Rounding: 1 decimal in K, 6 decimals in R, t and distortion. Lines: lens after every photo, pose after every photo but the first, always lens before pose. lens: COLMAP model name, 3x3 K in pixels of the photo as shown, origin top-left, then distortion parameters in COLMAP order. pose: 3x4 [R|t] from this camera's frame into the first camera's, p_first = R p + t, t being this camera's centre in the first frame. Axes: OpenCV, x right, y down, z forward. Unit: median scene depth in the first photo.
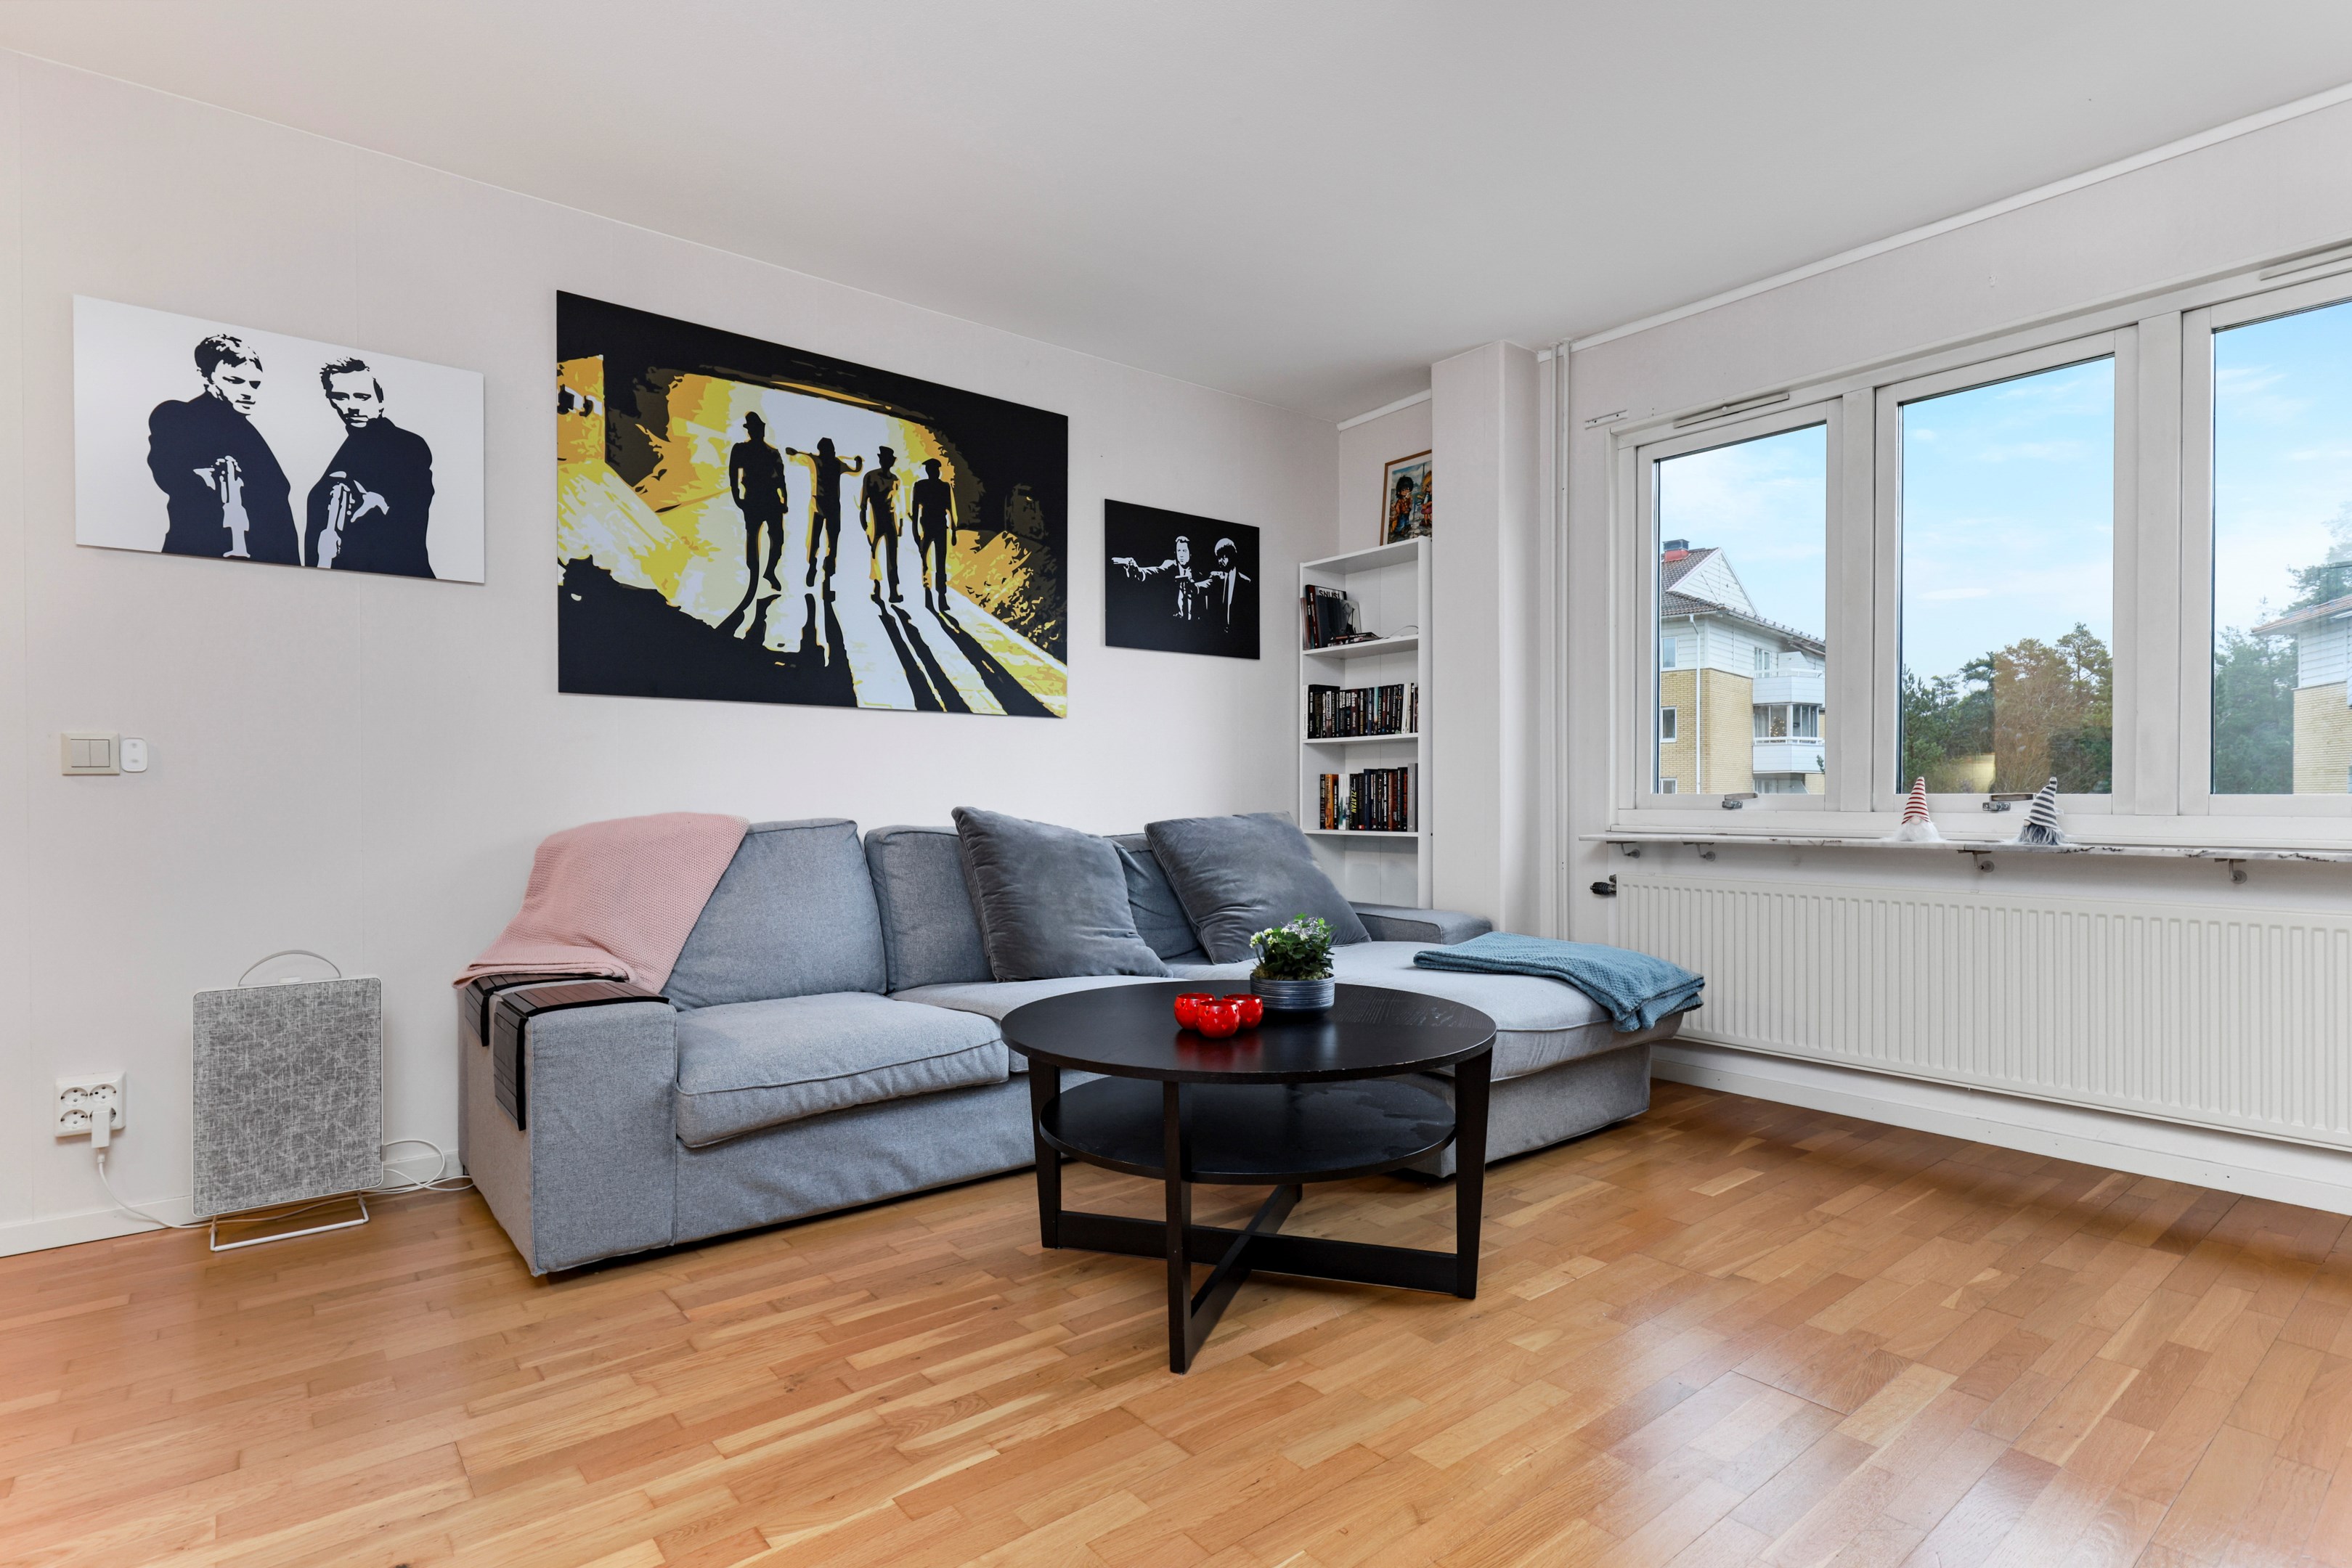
lens RADIAL K [[1135.5, 0, 1185.8], [0, 1135.5, 795.0], [0, 0, 1]] dist [-0.000035, 0.000118]
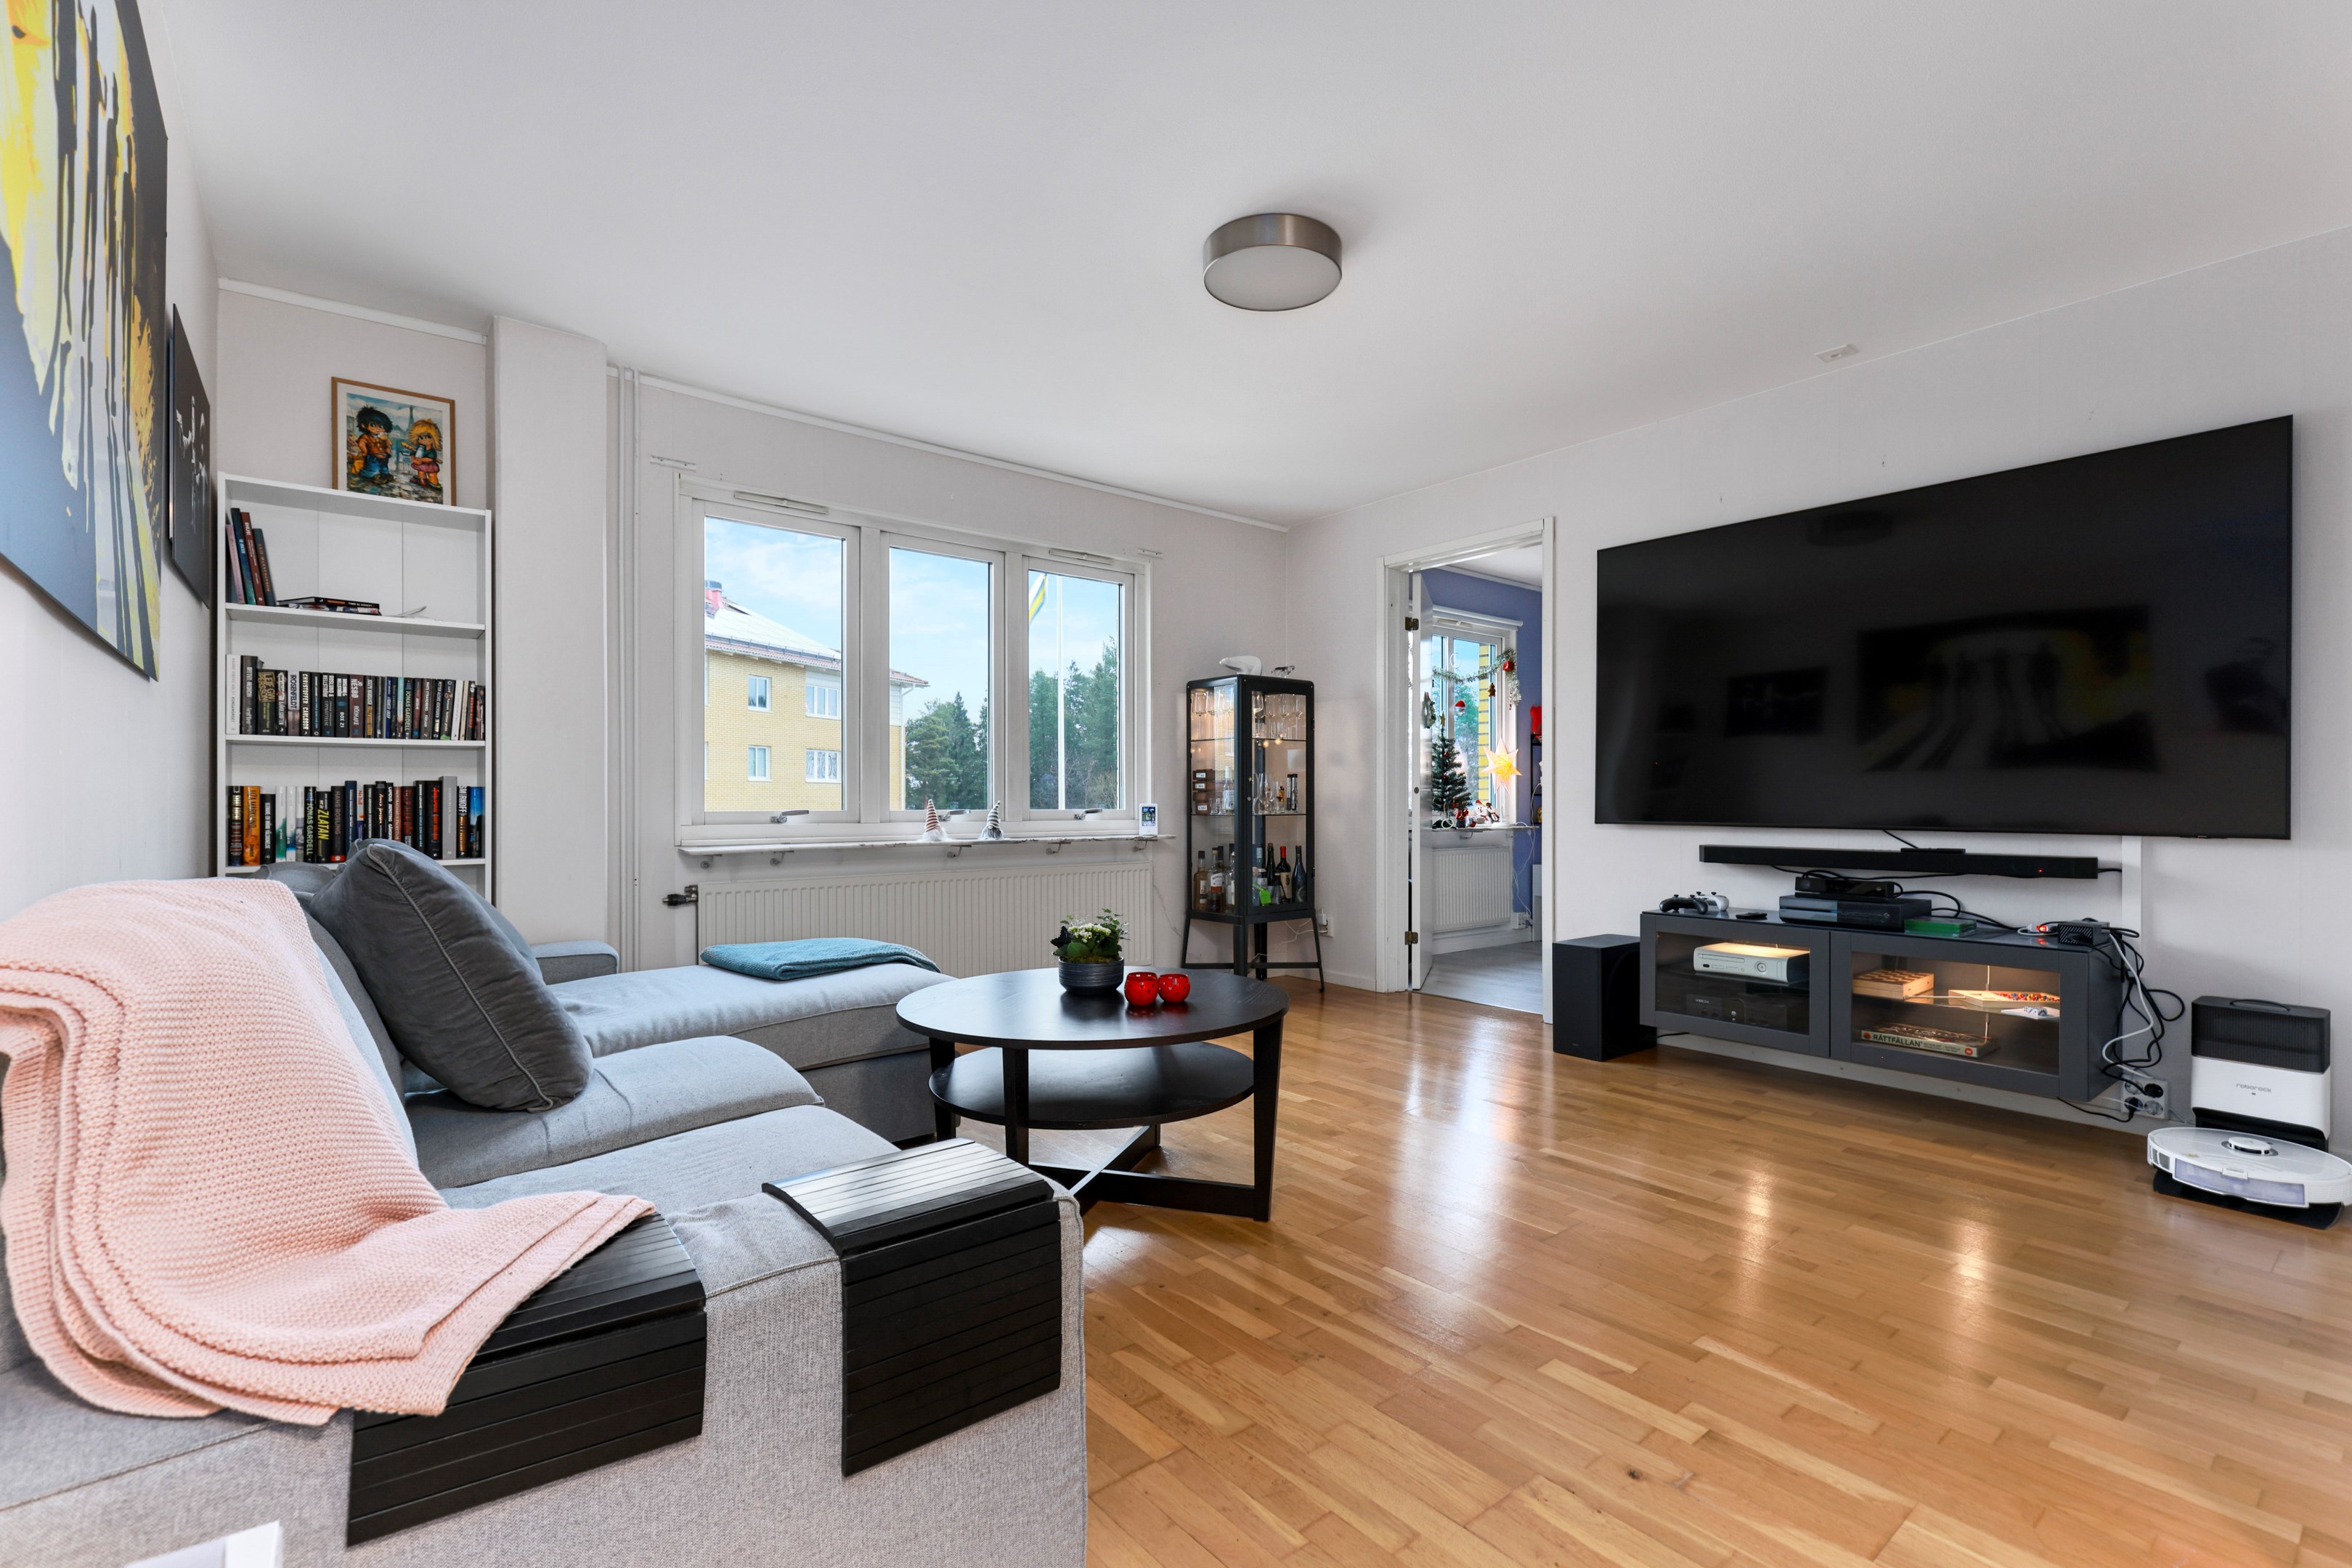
lens RADIAL K [[1083.1, 0, 1176.0], [0, 1083.1, 784.0], [0, 0, 1]] dist [0.001456, 0.000133]
pose [[0.002675, 0.016548, 0.999859, -0.658328], [0.001605, 0.999862, -0.016552, -0.009066], [-0.999995, 0.001649, 0.002648, 0.527557]]
